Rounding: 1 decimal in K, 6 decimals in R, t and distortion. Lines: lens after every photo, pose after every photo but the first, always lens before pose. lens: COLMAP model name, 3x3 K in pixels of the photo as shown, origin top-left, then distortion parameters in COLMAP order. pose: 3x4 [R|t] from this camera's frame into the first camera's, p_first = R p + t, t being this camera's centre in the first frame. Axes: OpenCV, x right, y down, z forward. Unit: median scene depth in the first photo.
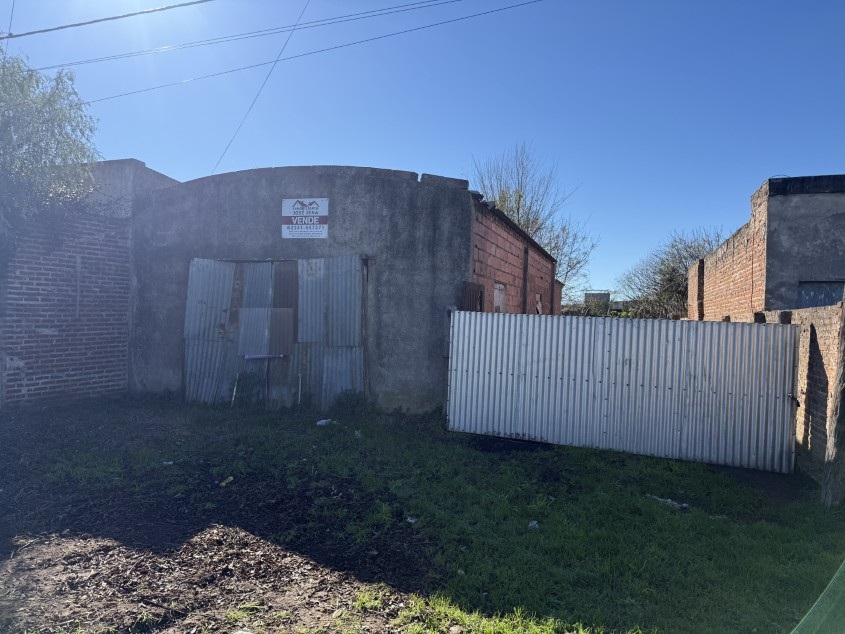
lens RADIAL K [[593.6, 0, 427.3], [0, 593.6, 316.7], [0, 0, 1]] dist [0.047175, -0.049759]
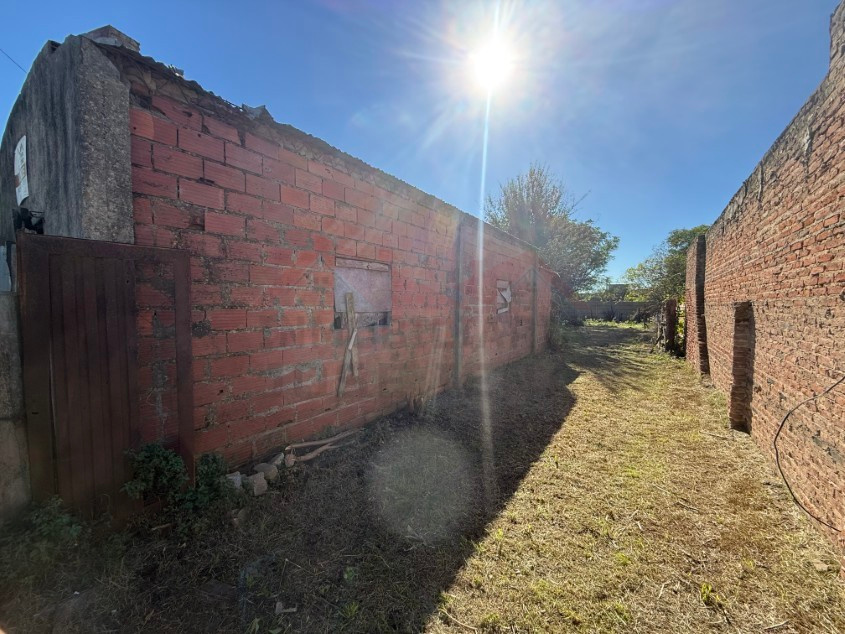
lens RADIAL K [[337.5, 0, 418.2], [0, 337.5, 308.3], [0, 0, 1]] dist [-0.000837, 0.000955]
pose [[0.961985, -0.006329, -0.273027, 0.360741], [0.011050, 0.999815, 0.015757, -0.006908], [0.272877, -0.018175, 0.961877, 0.786507]]
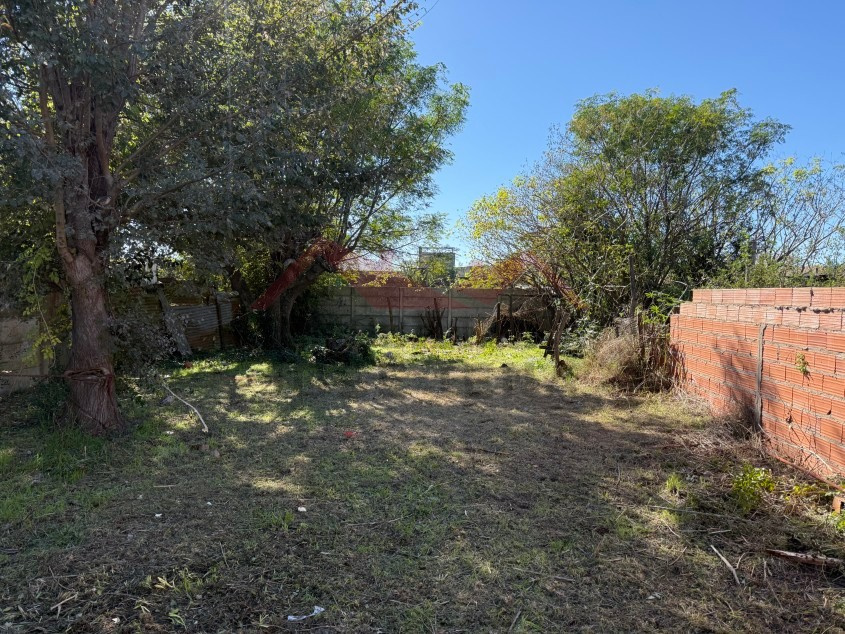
lens RADIAL K [[593.6, 0, 420.6], [0, 593.6, 322.9], [0, 0, 1]] dist [0.047175, -0.049759]
pose [[0.966070, -0.012231, 0.257989, 0.666442], [-0.000857, 0.998721, 0.050557, 0.023211], [-0.258278, -0.049063, 0.964824, 2.477803]]
